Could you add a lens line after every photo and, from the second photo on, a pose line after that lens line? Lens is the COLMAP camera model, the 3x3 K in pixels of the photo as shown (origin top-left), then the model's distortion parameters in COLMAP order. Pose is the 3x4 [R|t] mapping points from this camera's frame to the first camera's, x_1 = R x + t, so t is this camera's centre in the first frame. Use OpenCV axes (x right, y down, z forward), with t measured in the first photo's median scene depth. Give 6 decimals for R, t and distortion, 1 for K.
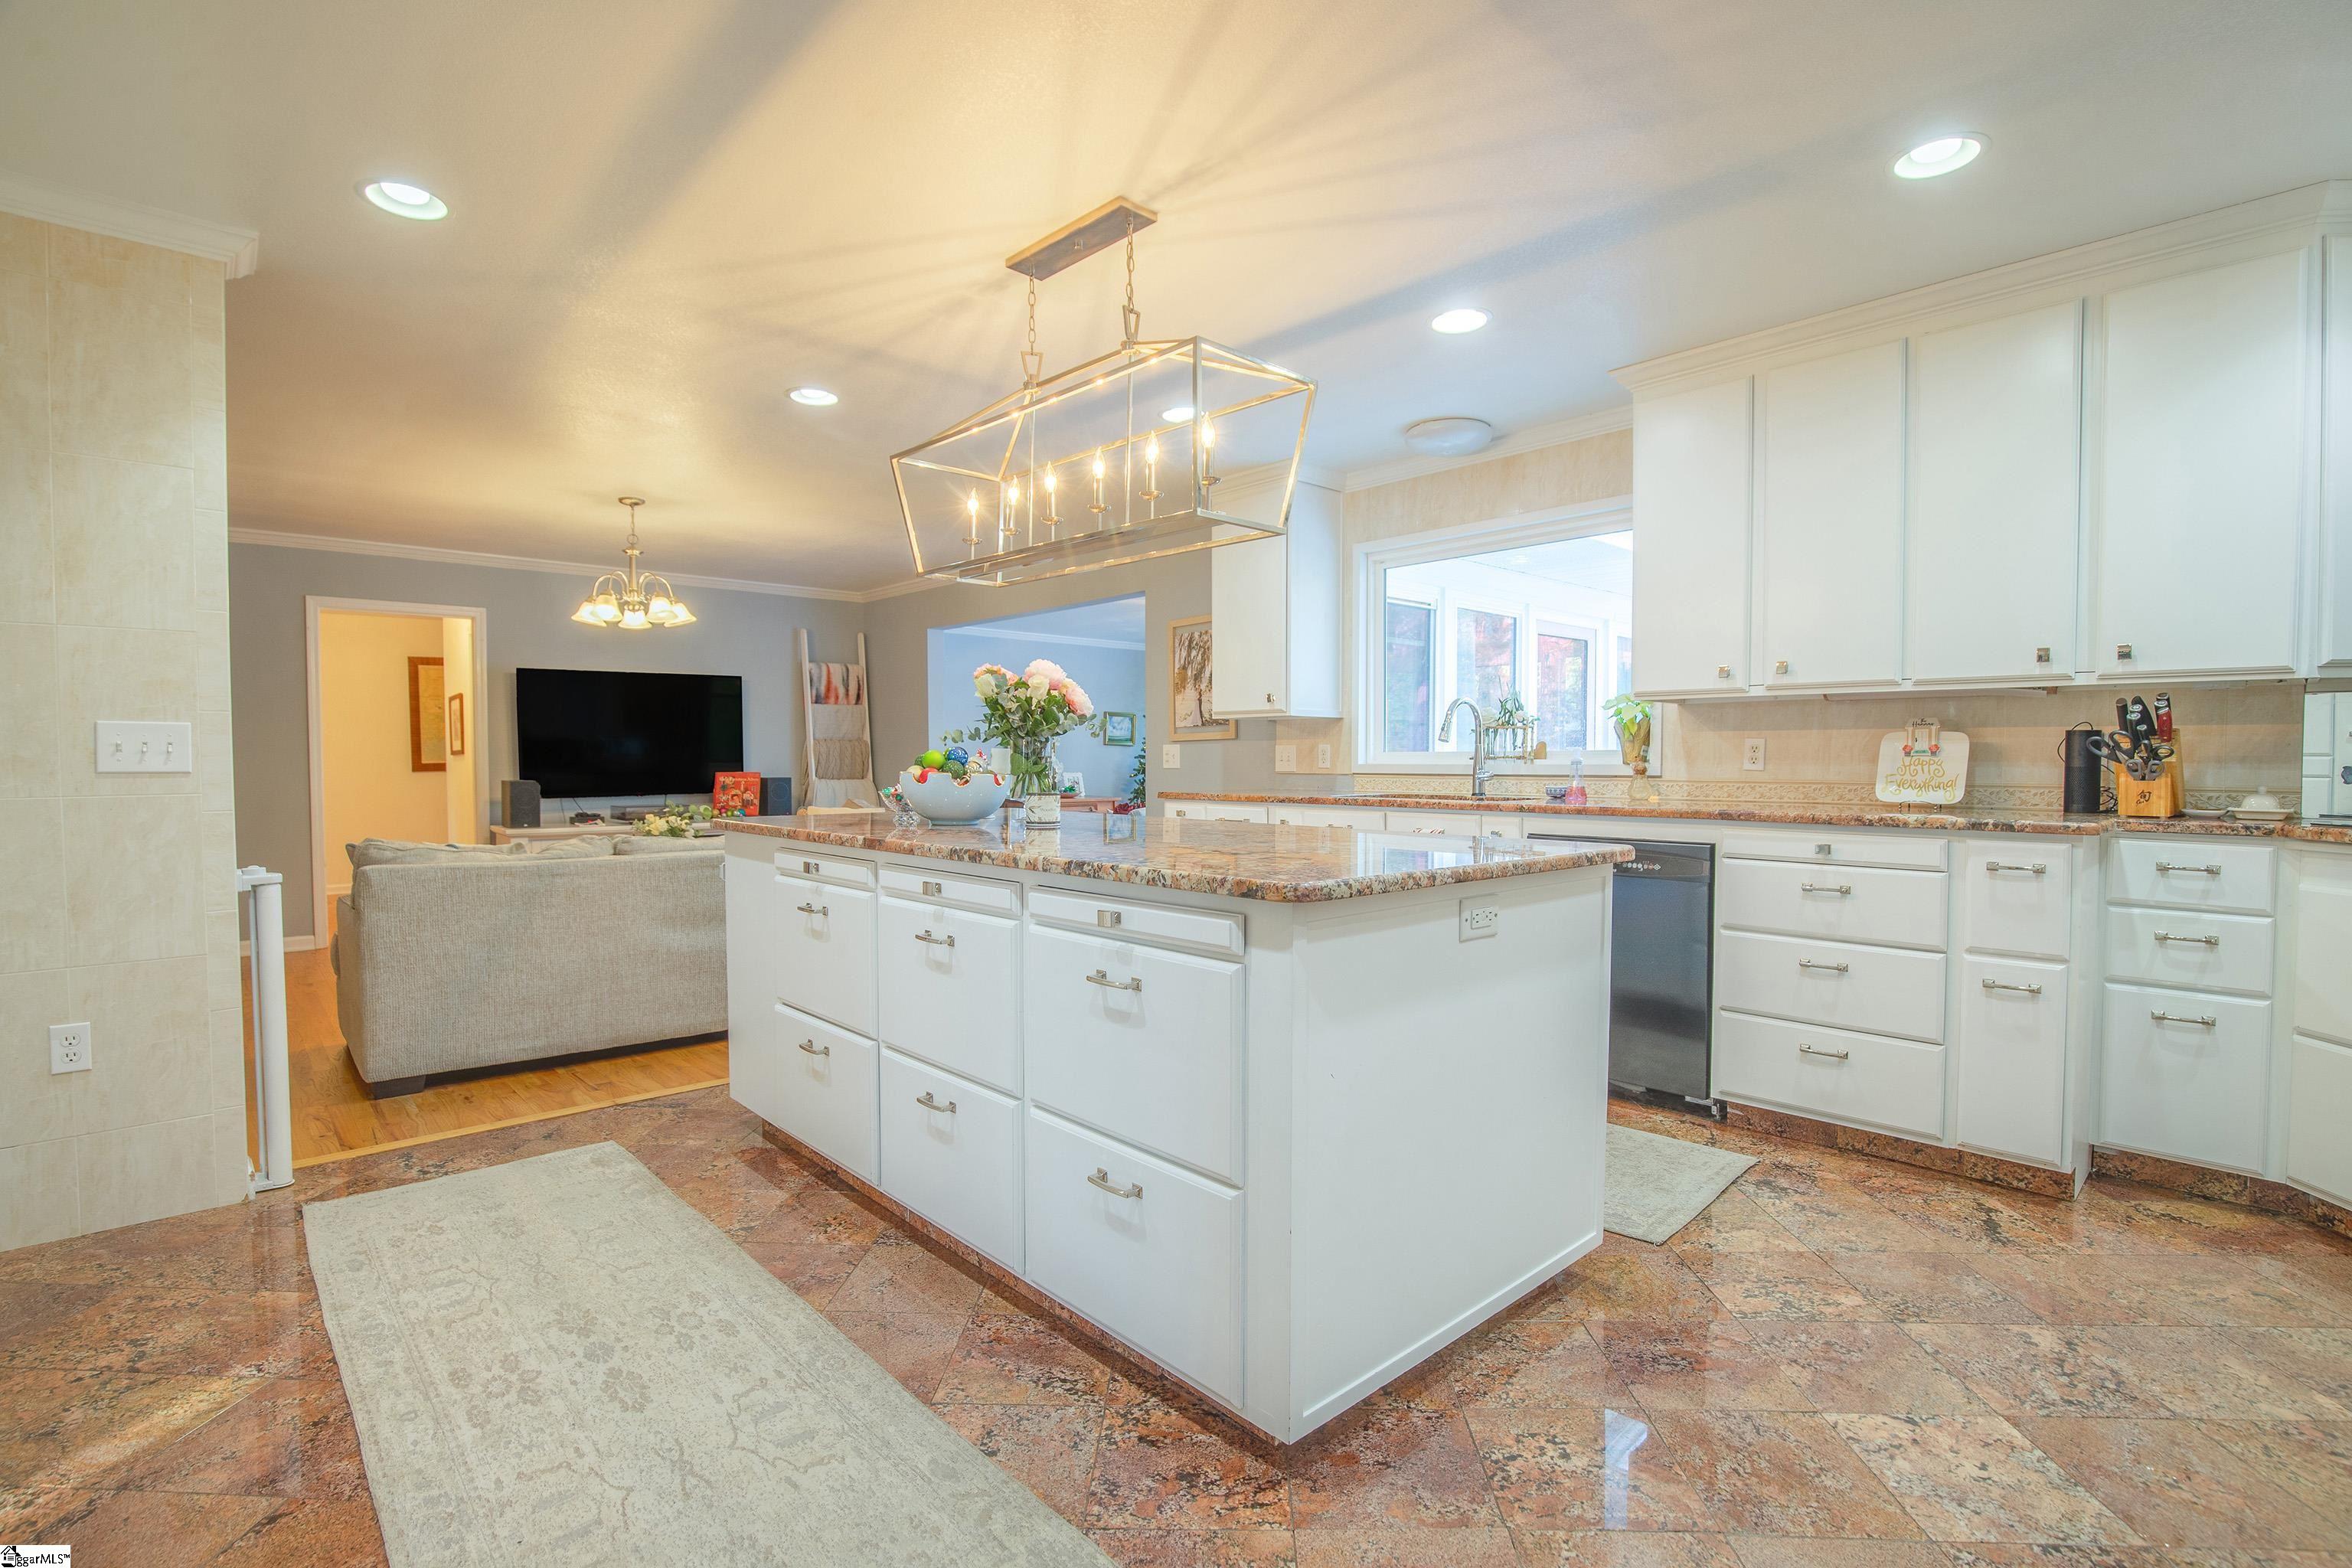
lens RADIAL K [[1112.3, 0, 1187.1], [0, 1112.3, 788.5], [0, 0, 1]] dist [-0.033700, 0.007689]
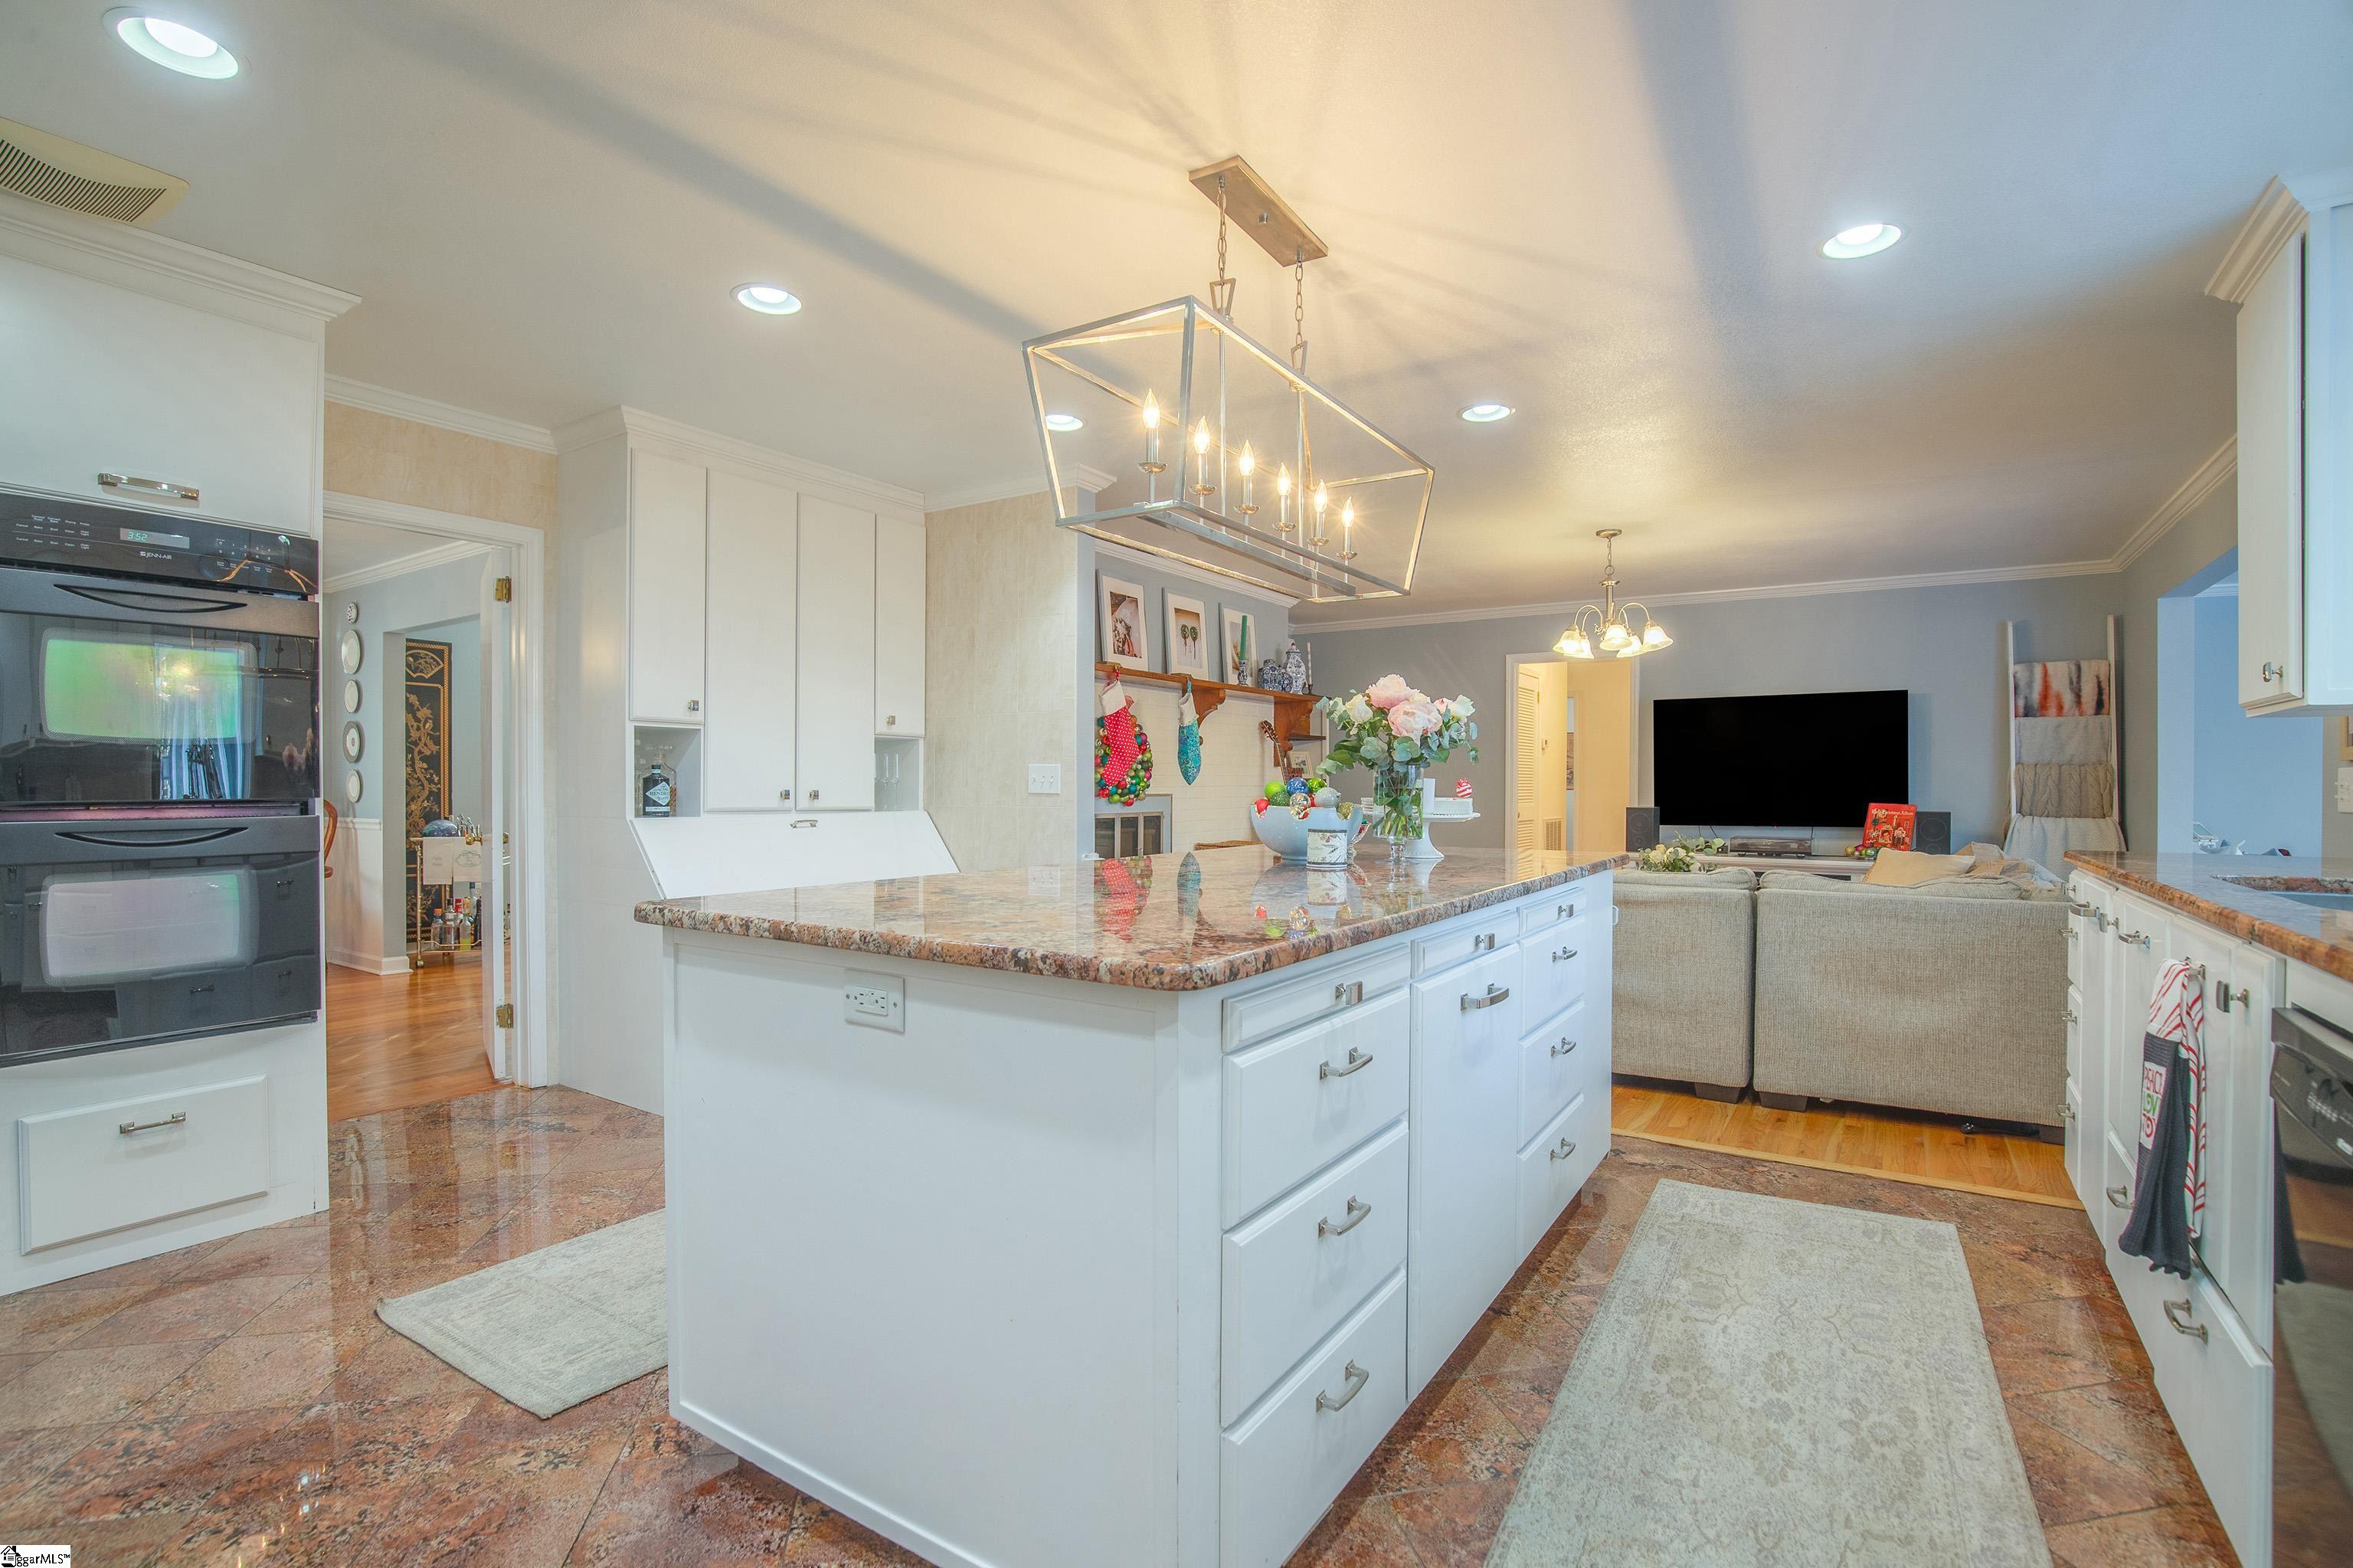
lens RADIAL K [[1112.9, 0, 1149.3], [0, 1112.9, 784.6], [0, 0, 1]] dist [-0.033700, 0.007689]
pose [[0.224516, 0.002691, -0.974467, 0.638951], [-0.030150, 0.999537, -0.004186, -0.021903], [0.974004, 0.030320, 0.224493, 0.608332]]
